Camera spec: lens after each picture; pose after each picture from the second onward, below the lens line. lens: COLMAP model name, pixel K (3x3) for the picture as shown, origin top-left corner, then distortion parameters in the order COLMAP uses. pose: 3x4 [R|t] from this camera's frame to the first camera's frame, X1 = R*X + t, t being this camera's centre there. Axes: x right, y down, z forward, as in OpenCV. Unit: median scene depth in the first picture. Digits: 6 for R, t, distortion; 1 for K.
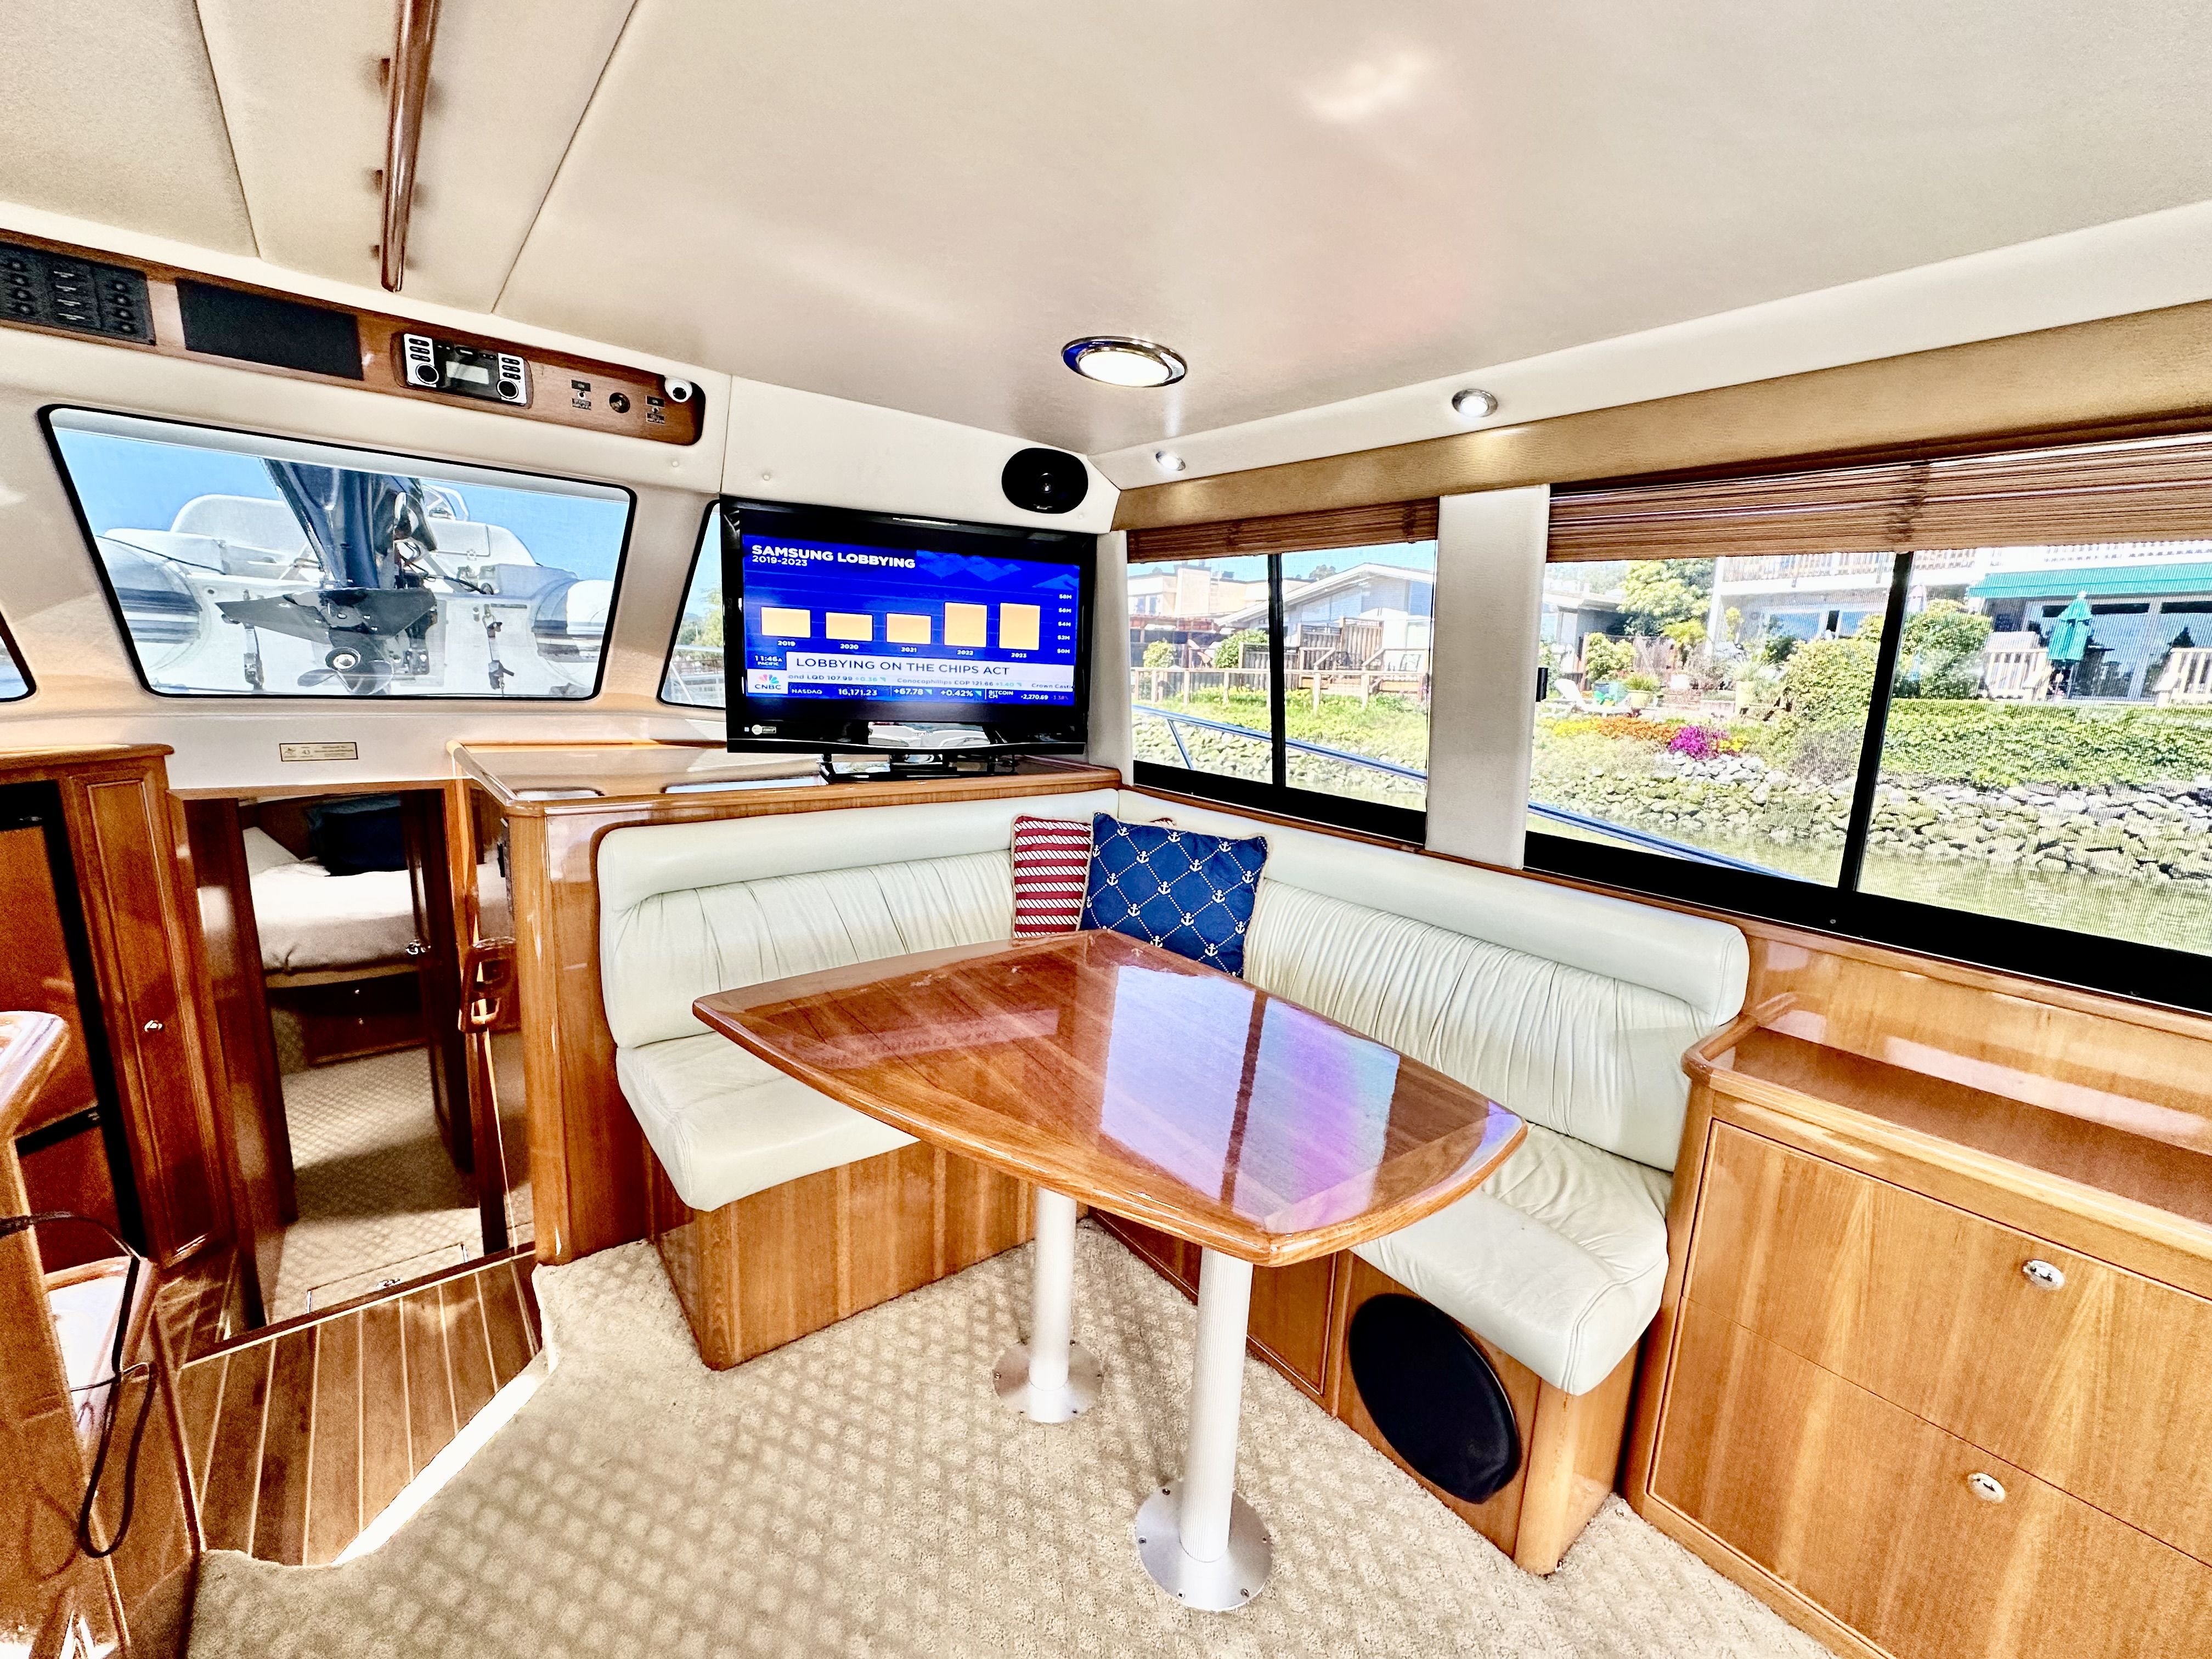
lens RADIAL K [[873.0, 0, 1096.7], [0, 873.0, 830.9], [0, 0, 1]] dist [-0.000394, -0.000010]
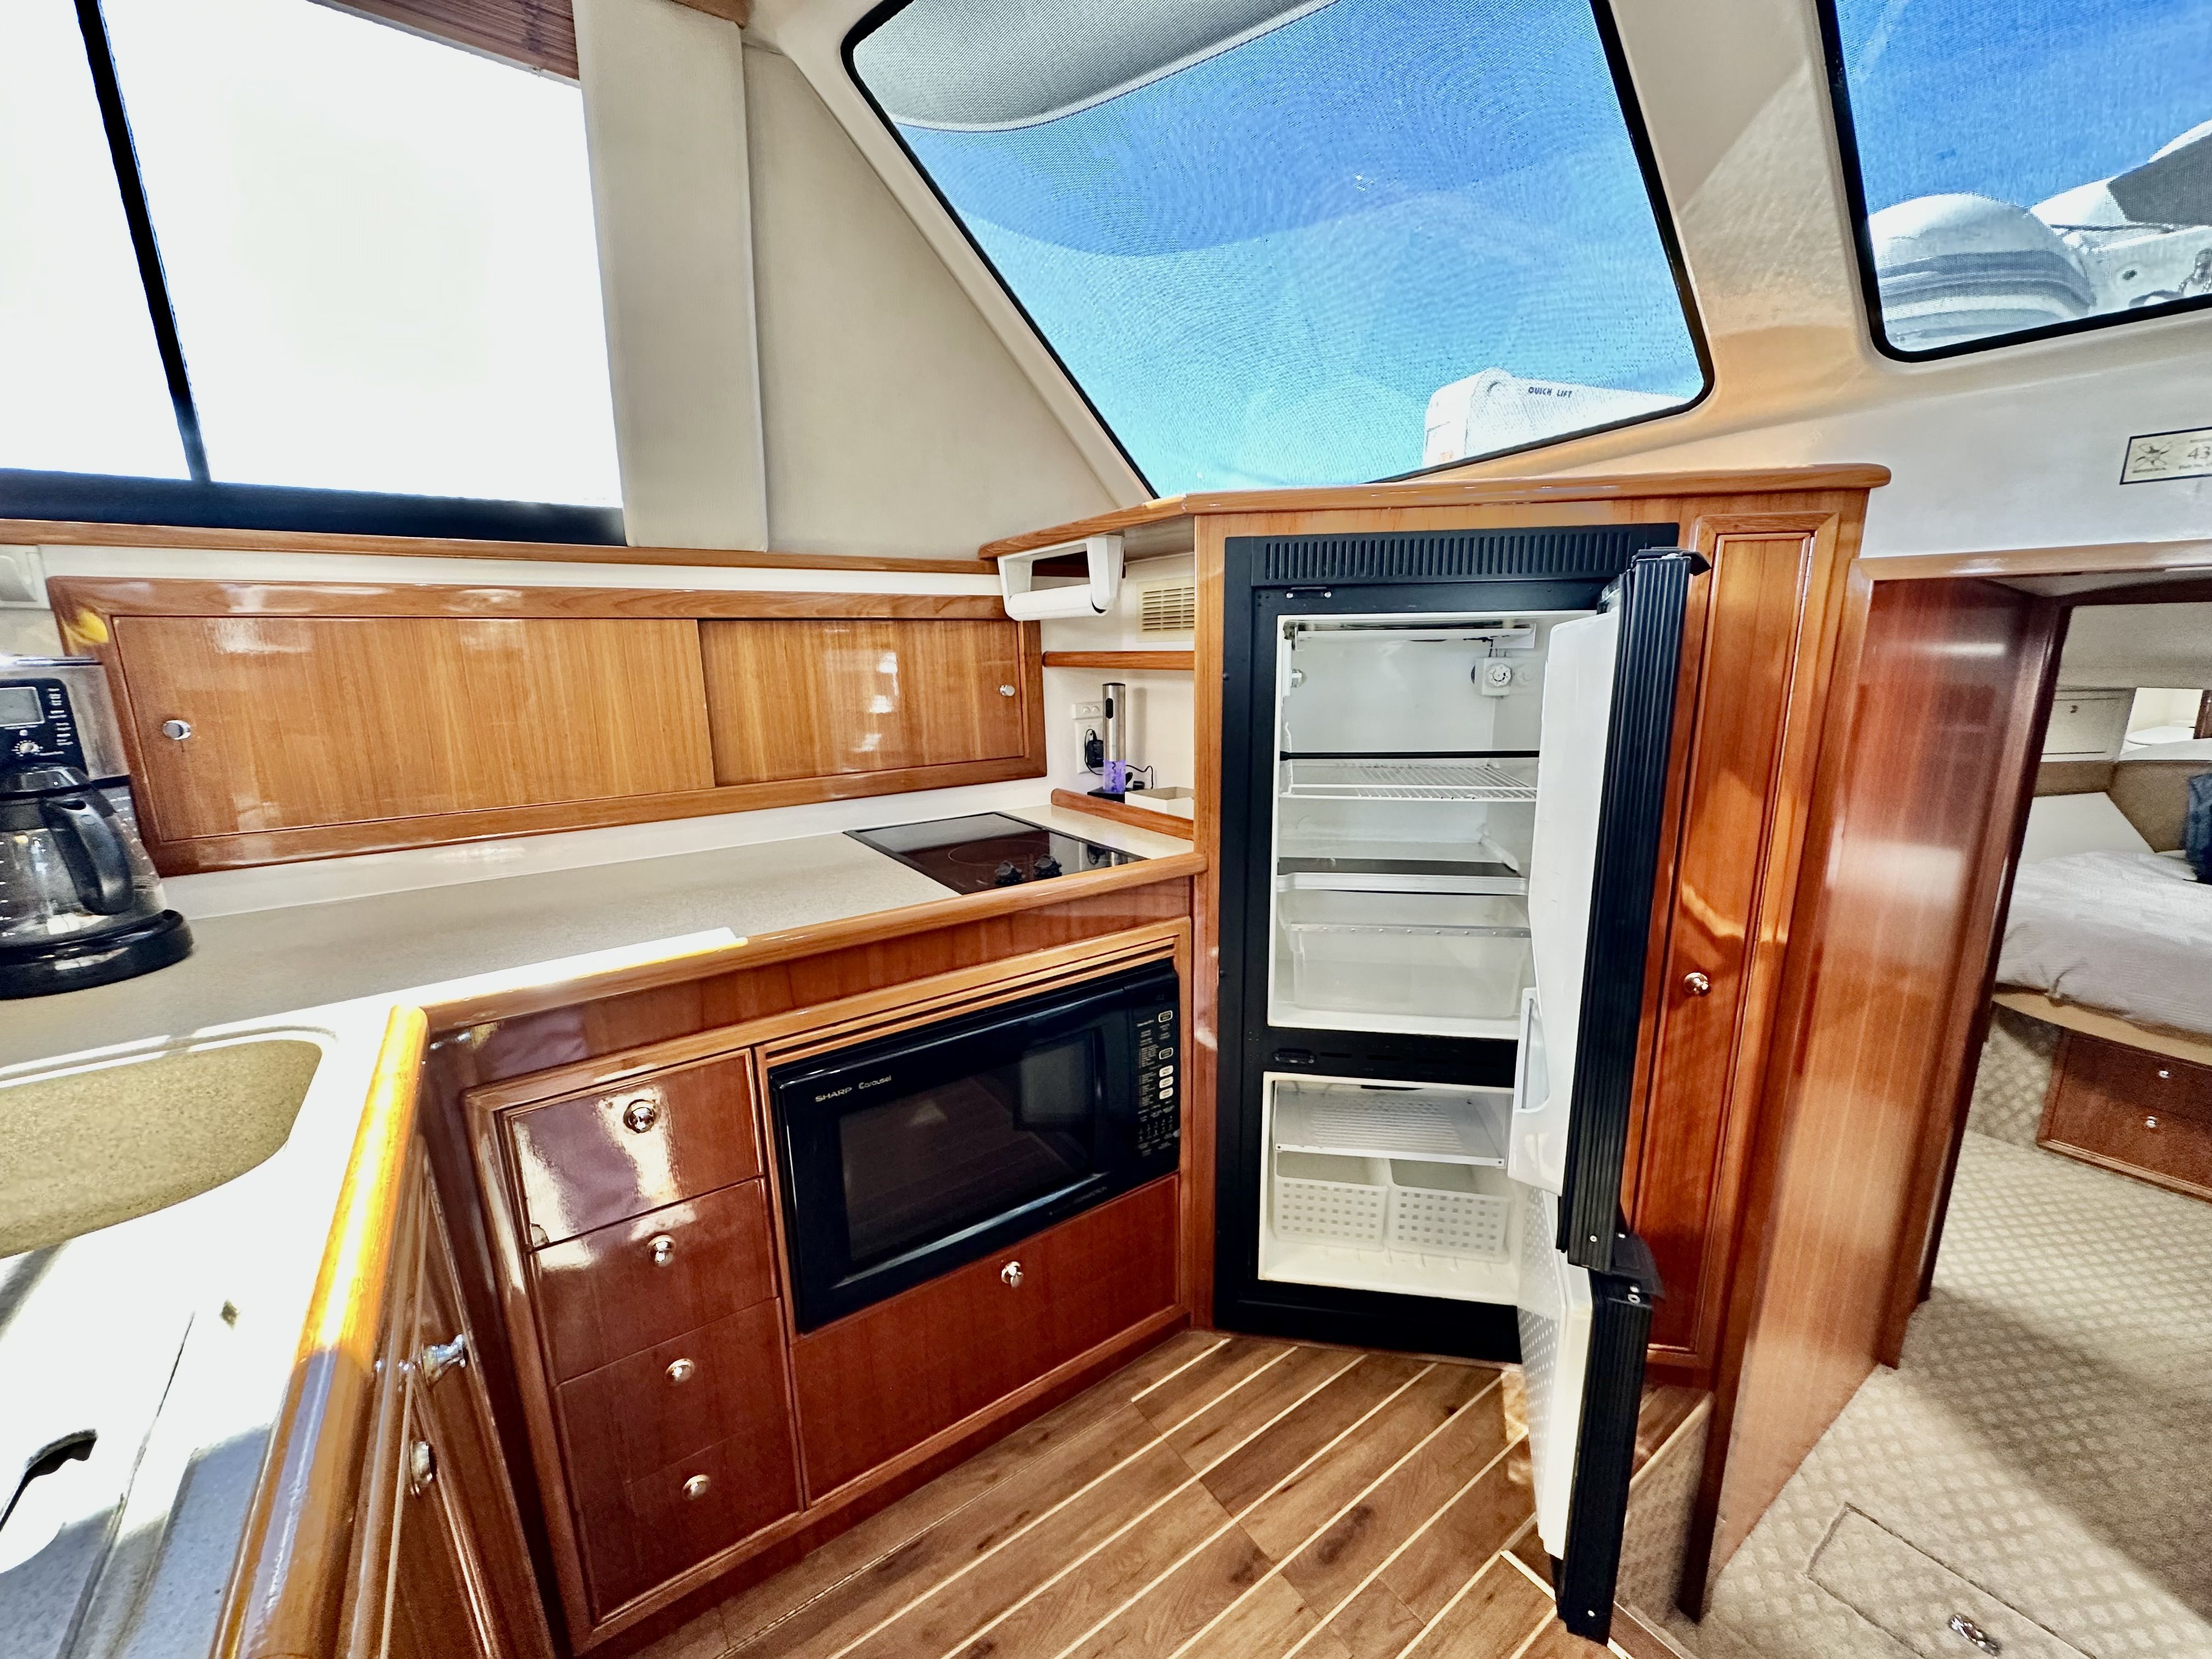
lens RADIAL K [[877.5, 0, 1114.1], [0, 877.5, 832.8], [0, 0, 1]] dist [-0.000327, 0.000030]
pose [[-0.077410, 0.172834, -0.981904, -0.481611], [-0.177320, 0.966771, 0.184150, 0.086626], [0.981104, 0.188366, -0.044191, 0.605235]]
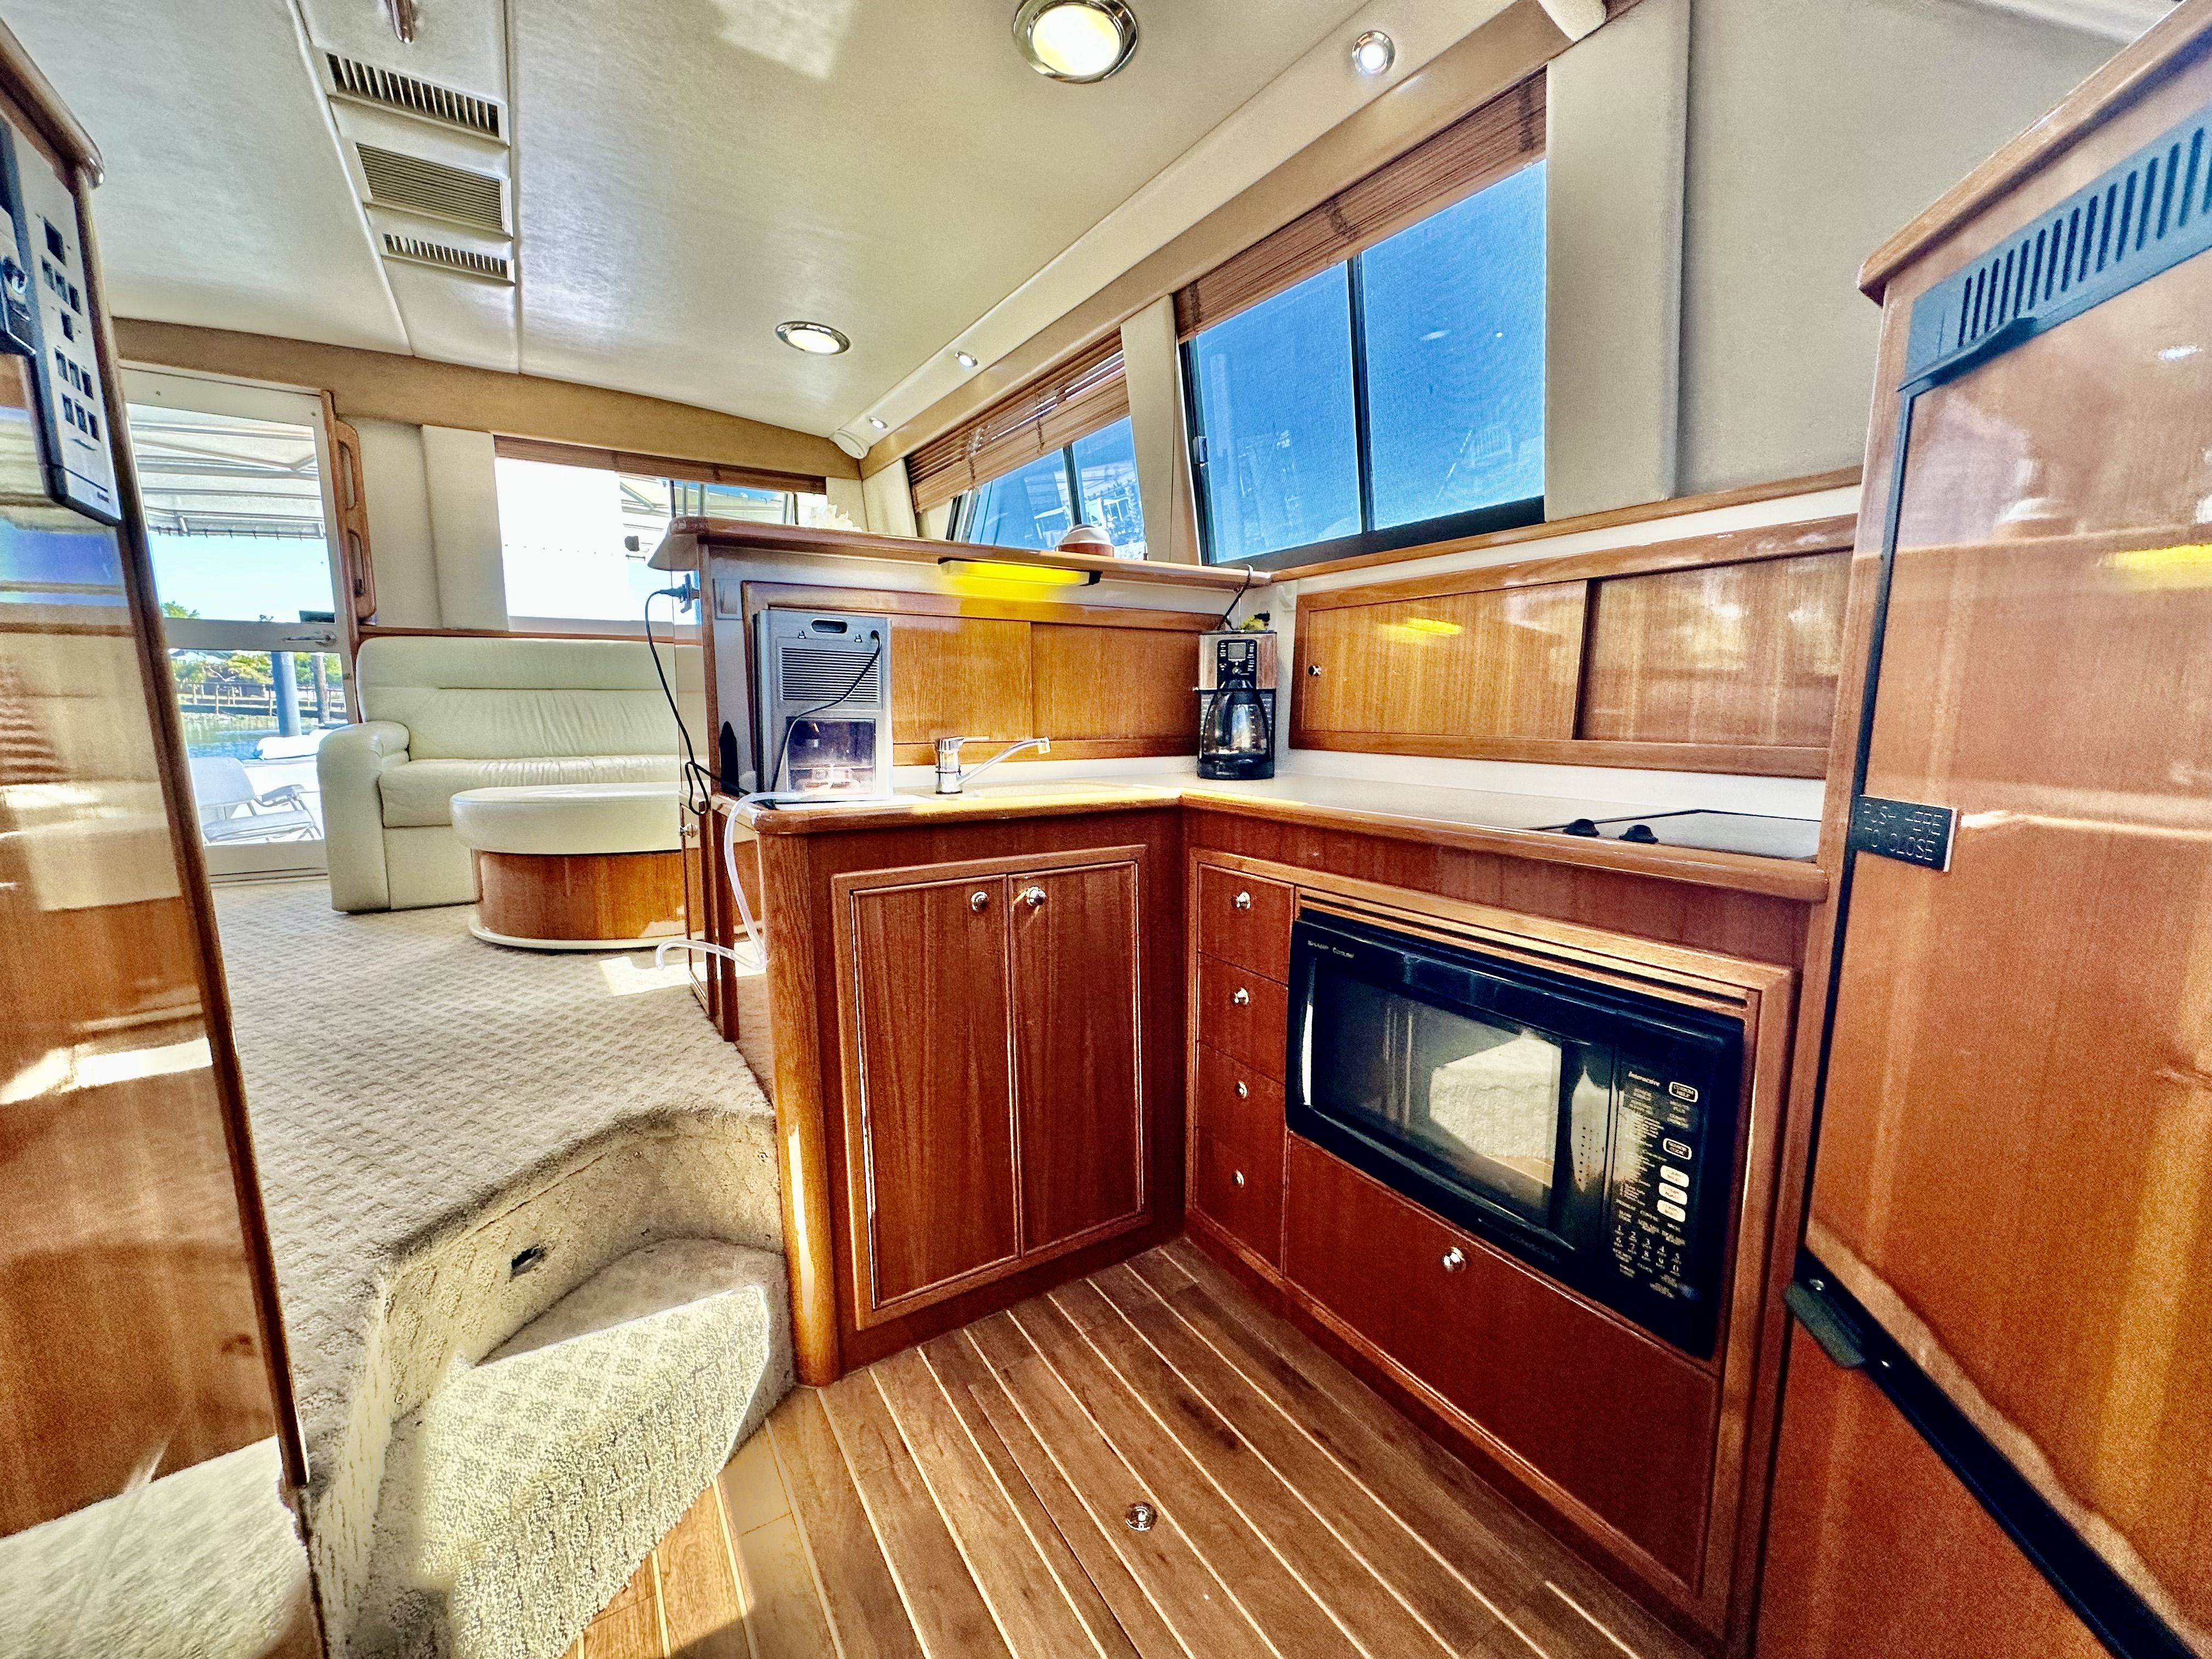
lens RADIAL K [[893.7, 0, 1109.6], [0, 893.7, 829.6], [0, 0, 1]] dist [0.000343, -0.000016]
pose [[-0.991099, -0.058027, 0.119816, -0.827725], [-0.016685, 0.947052, 0.320648, 0.075986], [-0.132079, 0.315794, -0.939590, 1.001070]]
